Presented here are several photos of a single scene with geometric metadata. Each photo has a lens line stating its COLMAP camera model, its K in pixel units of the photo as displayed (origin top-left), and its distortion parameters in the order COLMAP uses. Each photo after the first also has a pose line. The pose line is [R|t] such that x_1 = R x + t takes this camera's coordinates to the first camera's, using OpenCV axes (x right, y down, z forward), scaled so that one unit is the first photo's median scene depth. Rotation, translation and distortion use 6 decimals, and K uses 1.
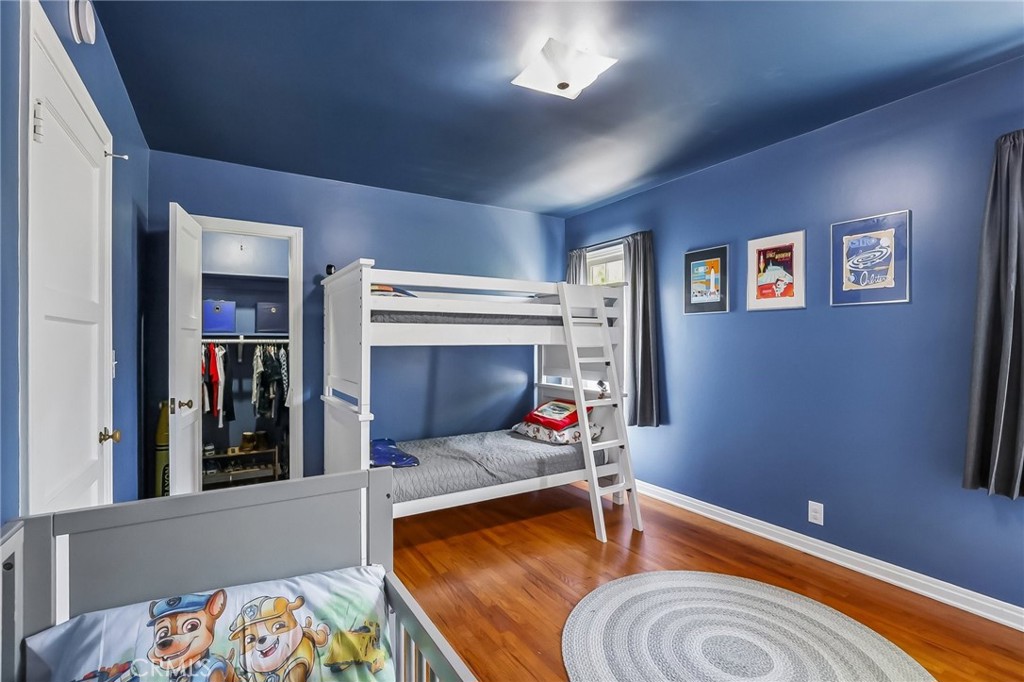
lens RADIAL K [[466.3, 0, 512.0], [0, 466.3, 341.0], [0, 0, 1]] dist [-0.019563, 0.006853]
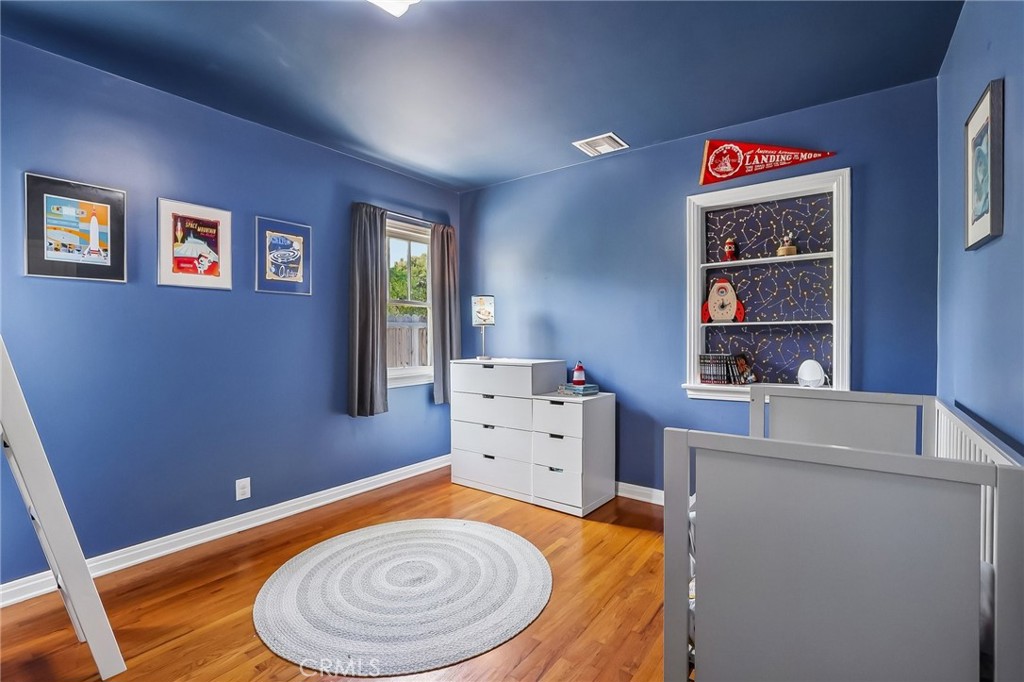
lens RADIAL K [[466.3, 0, 512.0], [0, 466.3, 341.0], [0, 0, 1]] dist [-0.019563, 0.006853]
pose [[-0.365565, -0.025162, 0.930446, -0.499021], [-0.008431, 0.999683, 0.023723, 0.008635], [-0.930748, 0.000828, -0.365661, 0.775869]]
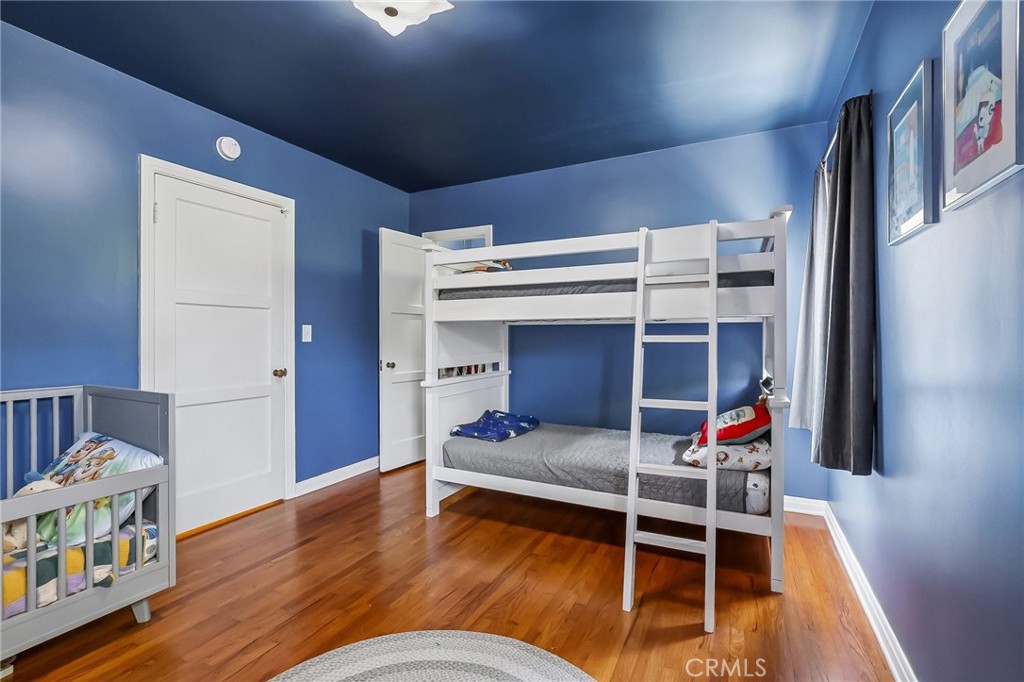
lens RADIAL K [[466.3, 0, 512.0], [0, 466.3, 341.0], [0, 0, 1]] dist [-0.019563, 0.006853]
pose [[0.527614, 0.009655, -0.849430, 0.692415], [-0.002370, 0.999948, 0.009894, 0.043071], [0.849481, -0.003207, 0.527609, 0.526699]]
